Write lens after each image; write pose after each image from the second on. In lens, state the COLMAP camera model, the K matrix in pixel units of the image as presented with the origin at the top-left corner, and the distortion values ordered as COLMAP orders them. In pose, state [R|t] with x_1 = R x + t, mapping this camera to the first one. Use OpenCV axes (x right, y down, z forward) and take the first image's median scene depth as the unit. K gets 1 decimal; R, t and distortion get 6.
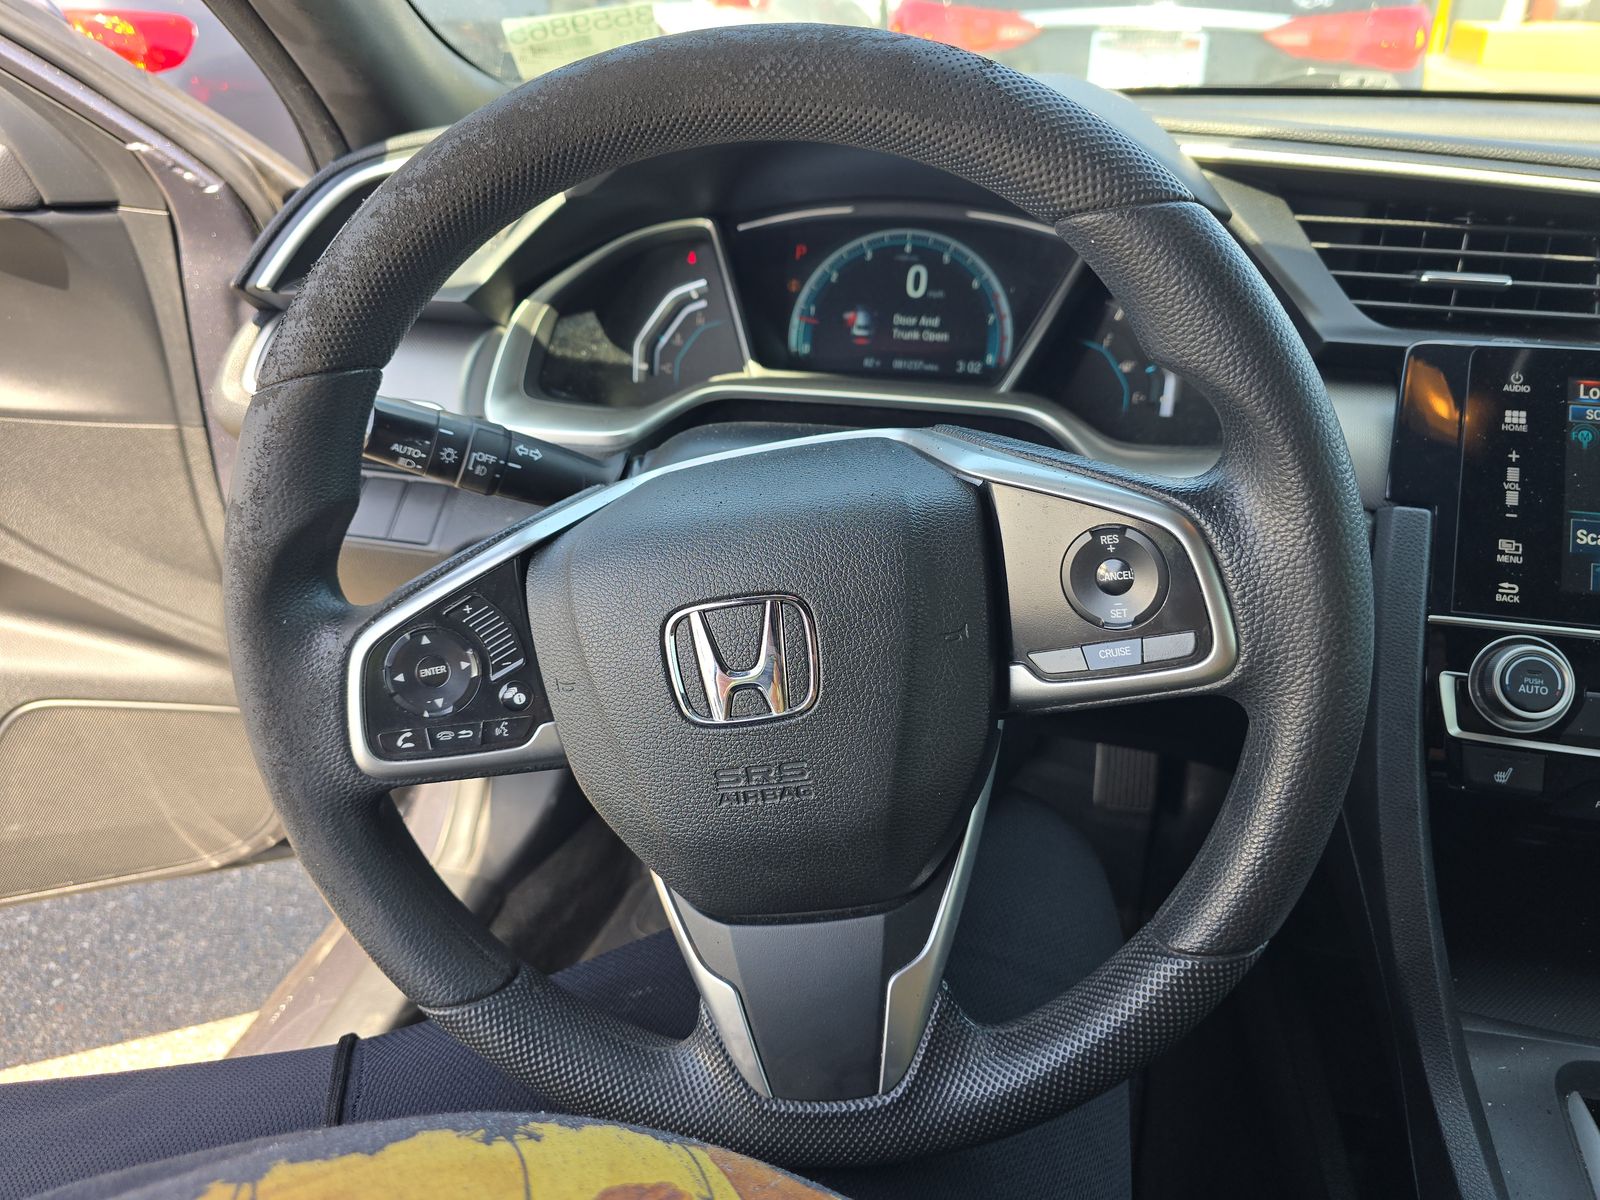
lens RADIAL K [[1081.3, 0, 795.8], [0, 1081.3, 600.3], [0, 0, 1]] dist [0.051347, -0.052542]
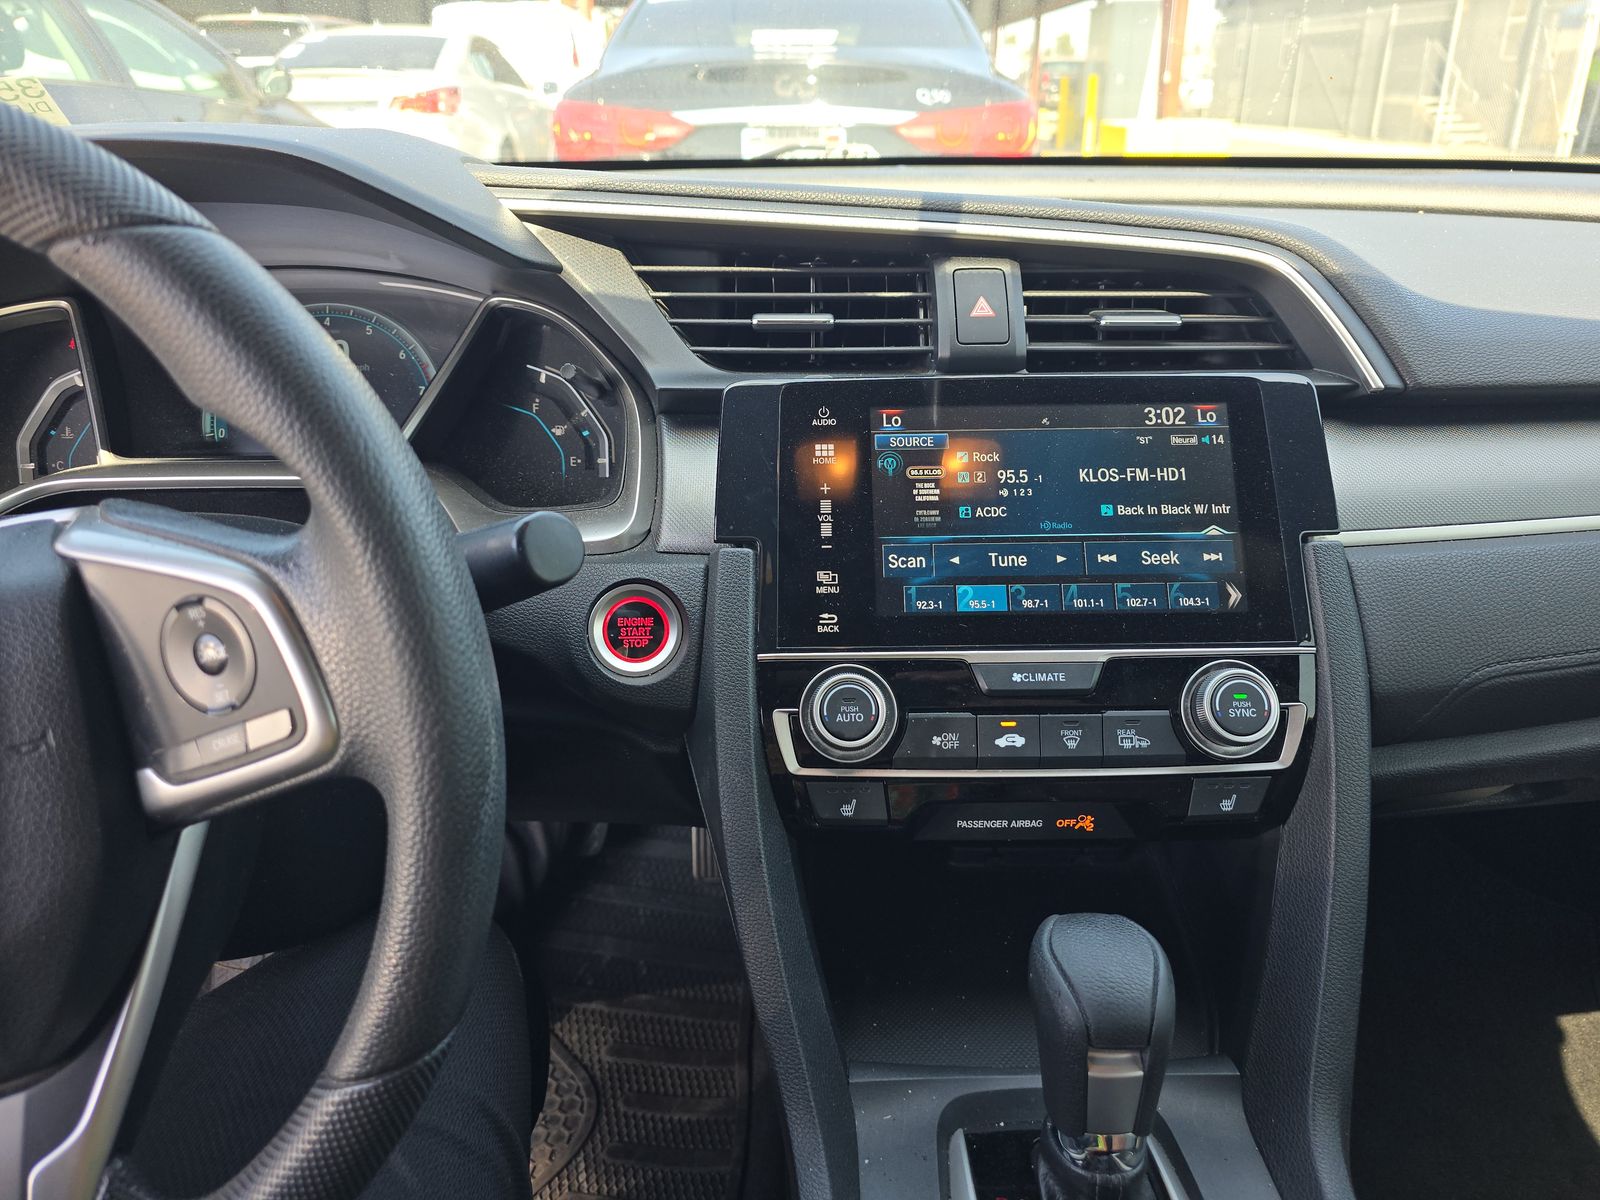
lens RADIAL K [[1069.4, 0, 798.4], [0, 1069.4, 604.2], [0, 0, 1]] dist [0.095727, -0.128147]
pose [[0.975517, -0.100695, 0.195516, 0.312243], [0.115064, 0.991323, -0.063556, 0.024828], [-0.187419, 0.084497, 0.978639, 0.035102]]
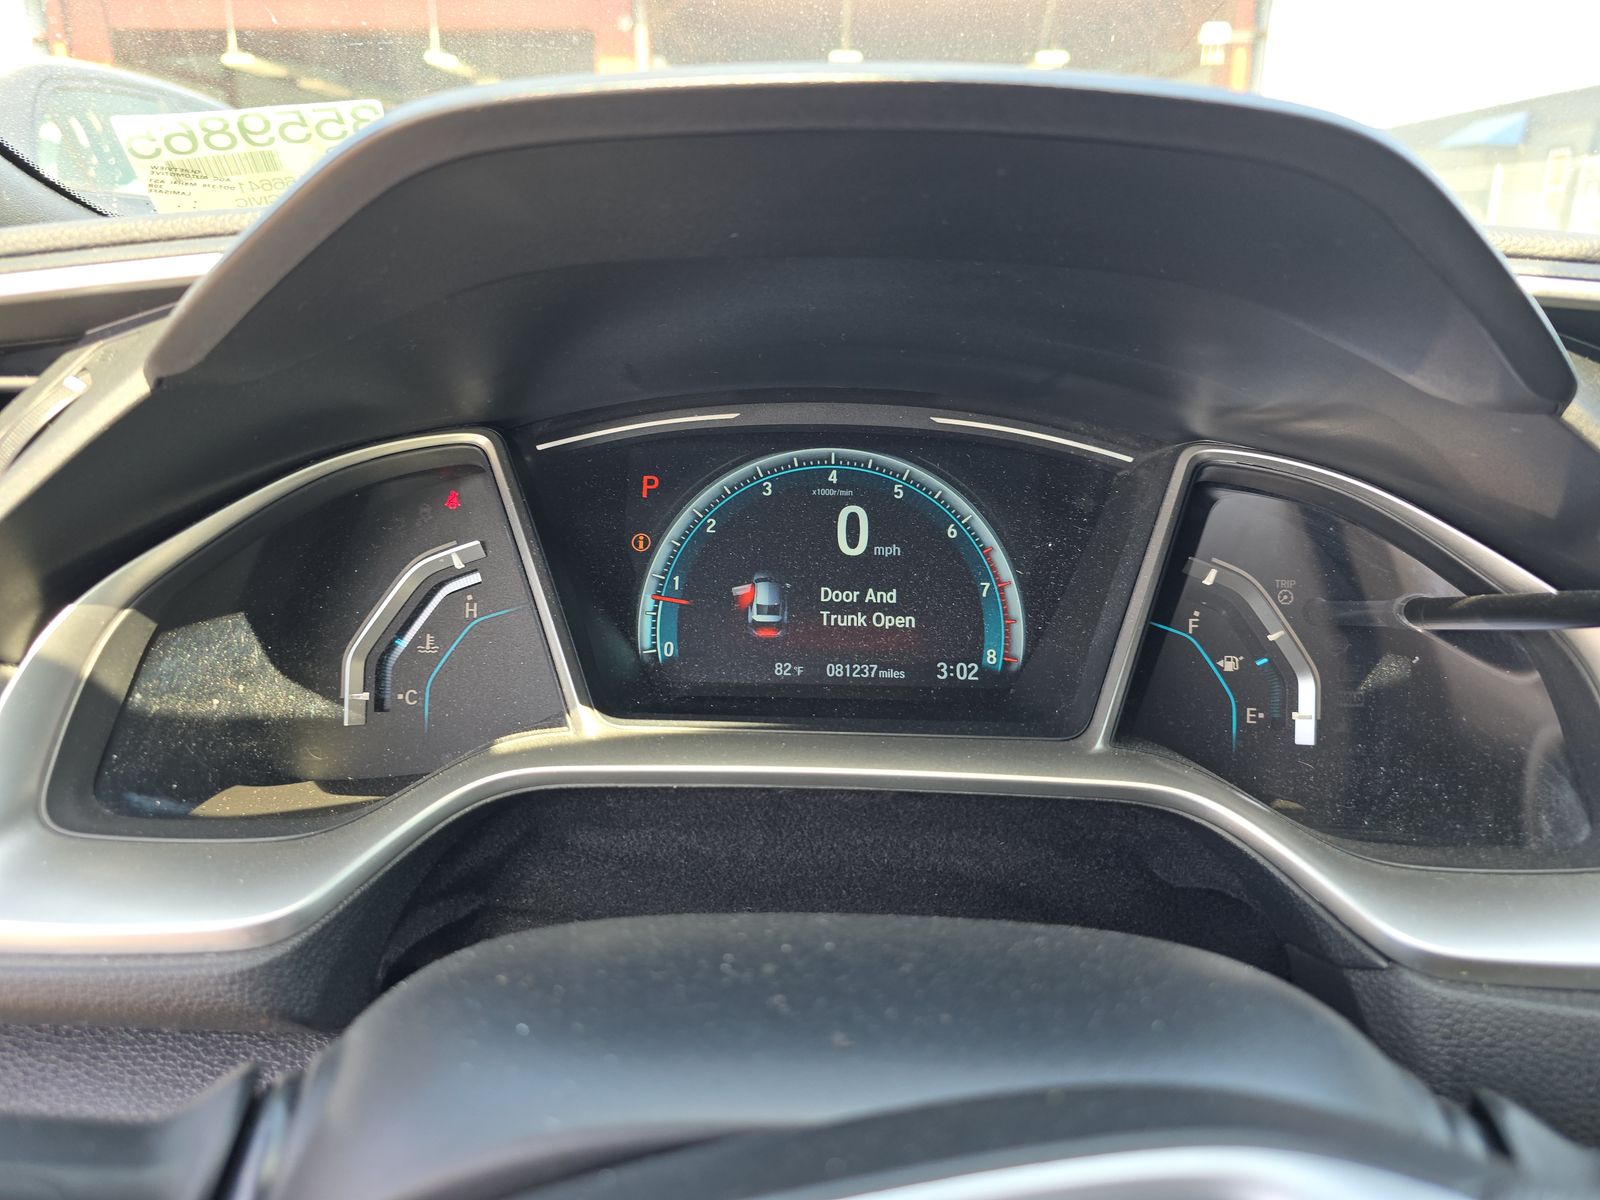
lens RADIAL K [[1081.3, 0, 795.8], [0, 1081.3, 600.3], [0, 0, 1]] dist [0.051347, -0.052542]
pose [[0.979840, -0.040353, 0.195666, -0.038338], [0.075930, 0.981115, -0.177900, -0.166364], [-0.184792, 0.189171, 0.964400, 0.482112]]
